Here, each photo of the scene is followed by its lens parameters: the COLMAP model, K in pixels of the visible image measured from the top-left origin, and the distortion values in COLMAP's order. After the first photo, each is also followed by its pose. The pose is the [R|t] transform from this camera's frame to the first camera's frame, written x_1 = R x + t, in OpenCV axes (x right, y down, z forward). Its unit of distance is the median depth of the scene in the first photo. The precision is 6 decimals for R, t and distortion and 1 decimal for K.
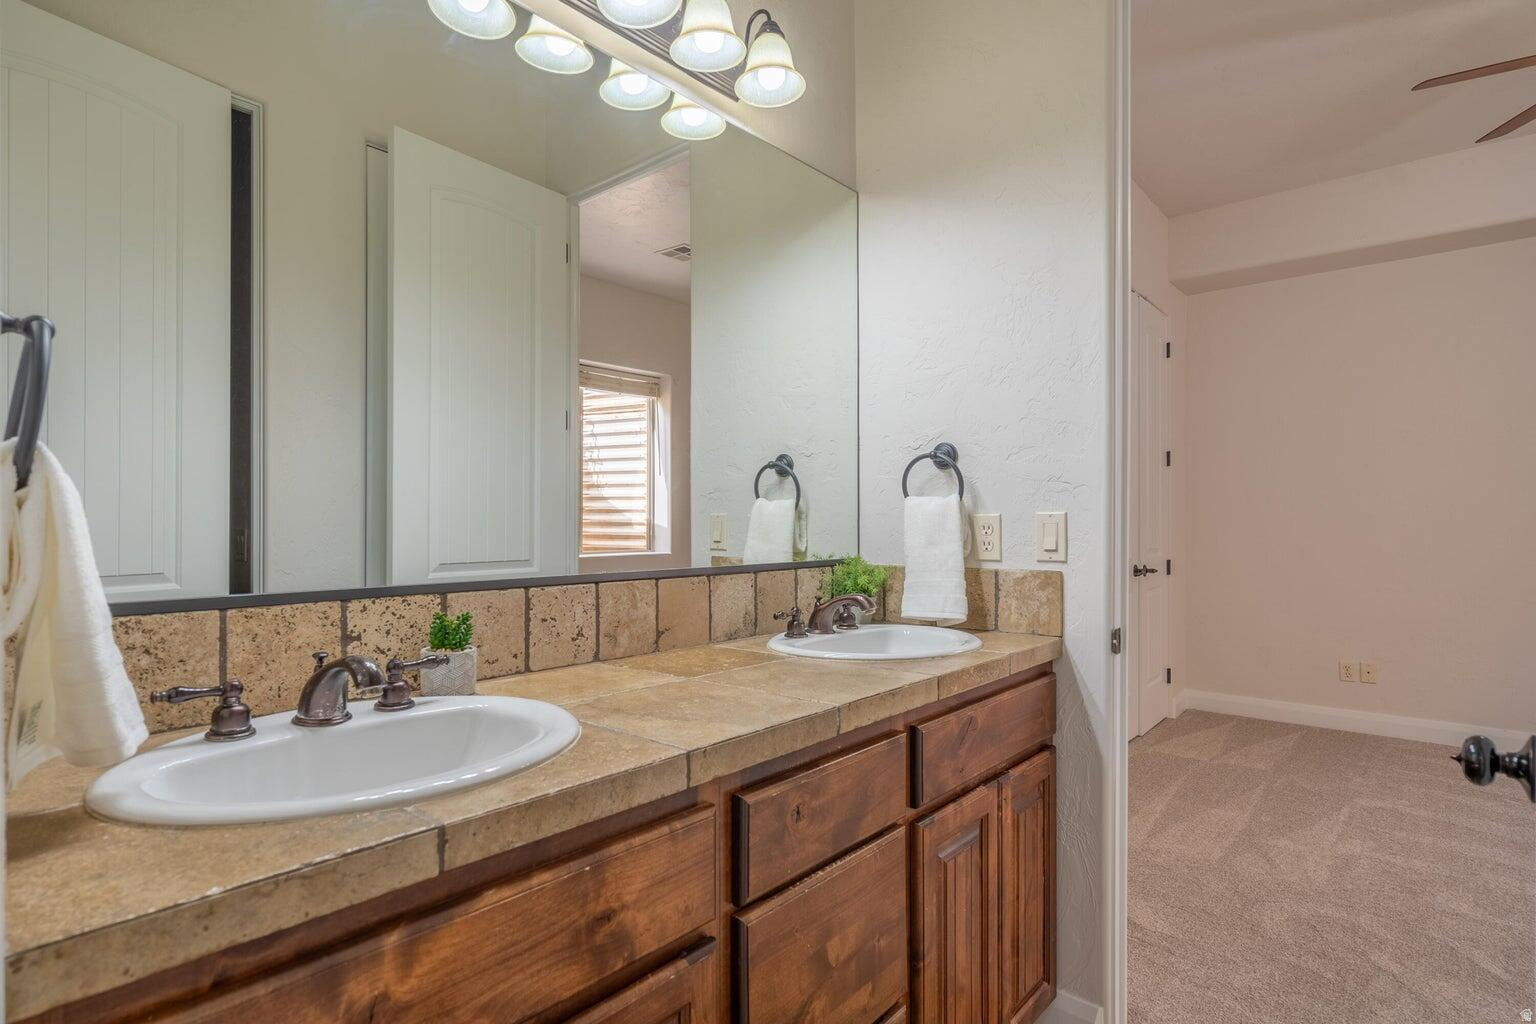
lens RADIAL K [[724.5, 0, 774.0], [0, 724.5, 531.5], [0, 0, 1]] dist [-0.000513, 0.000240]
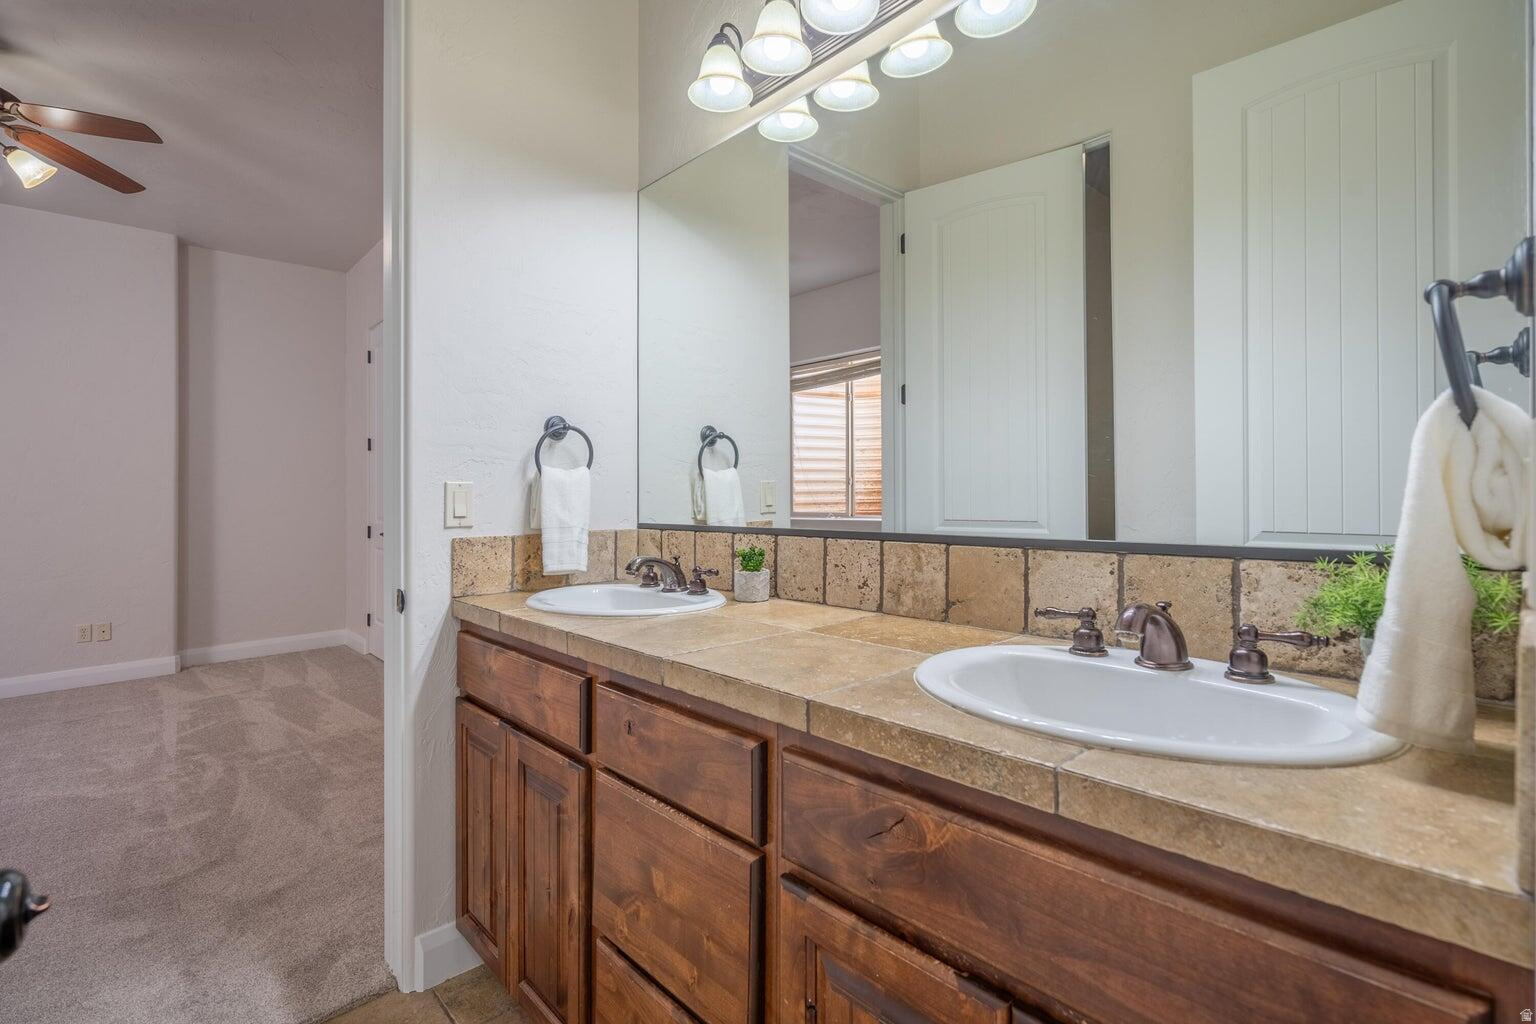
lens RADIAL K [[705.6, 0, 771.3], [0, 705.6, 473.7], [0, 0, 1]] dist [-0.000338, 0.000106]
pose [[-0.061819, -0.023037, -0.997821, 0.839078], [0.004965, 0.999714, -0.023388, -0.006081], [0.998075, -0.006400, -0.061687, 0.910173]]
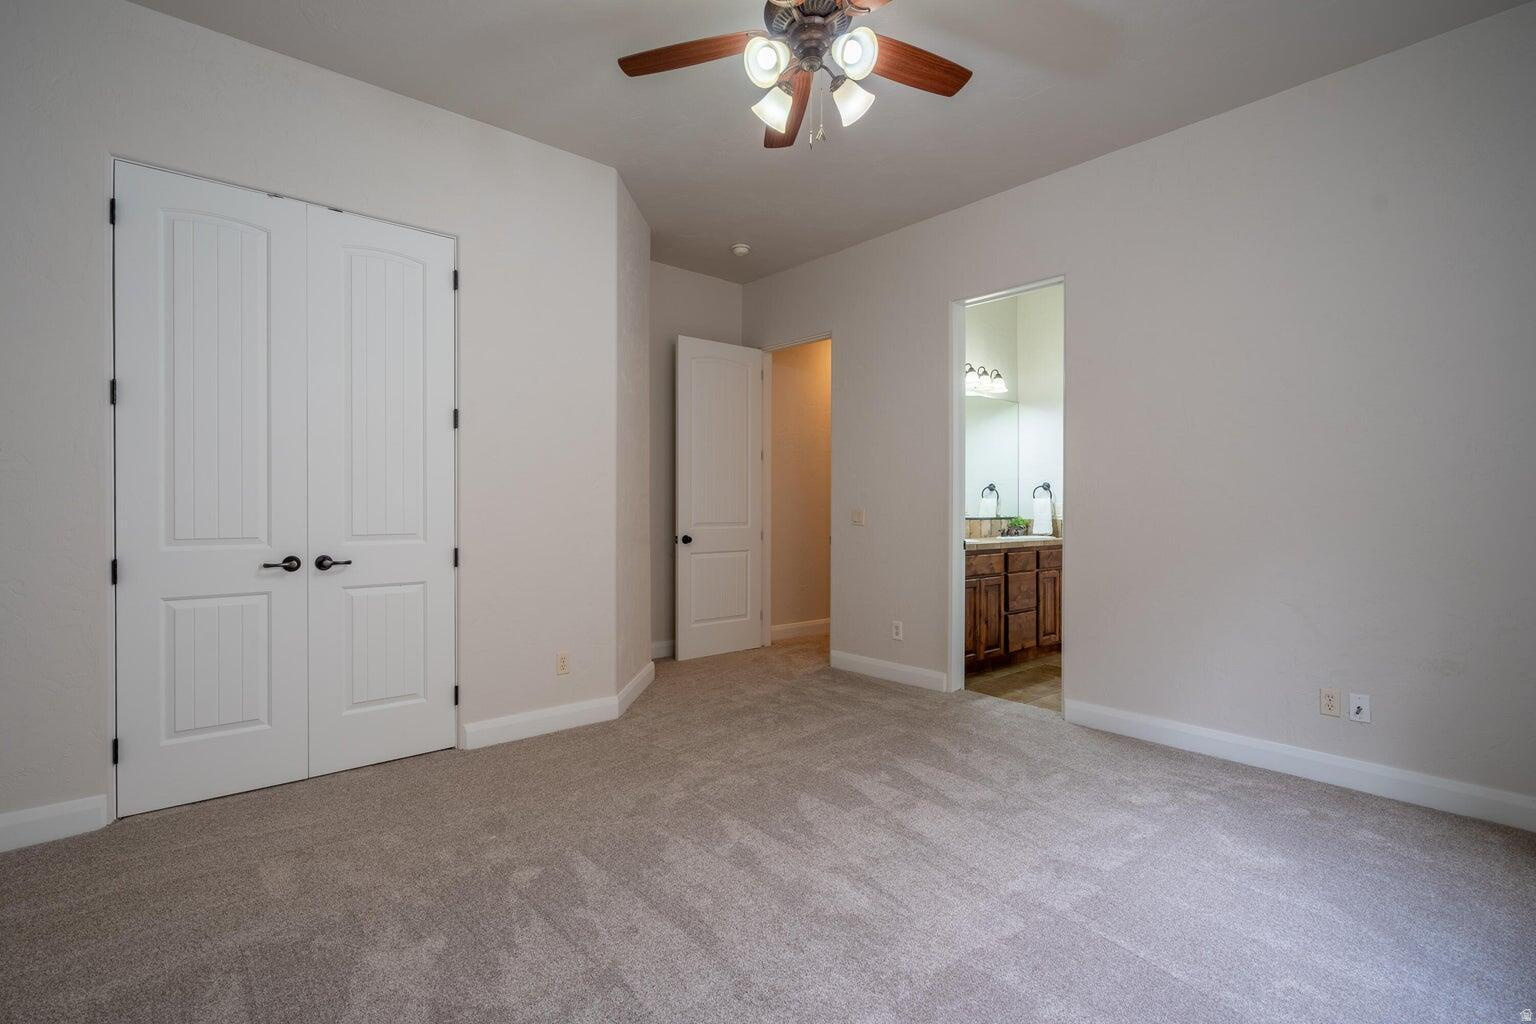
lens RADIAL K [[700.2, 0, 759.7], [0, 700.2, 508.3], [0, 0, 1]] dist [0.000529, 0.000200]
pose [[0.986111, 0.006169, -0.165971, -0.706396], [-0.005081, 0.999963, 0.006976, -0.024985], [0.166008, -0.006036, 0.986106, -3.200295]]
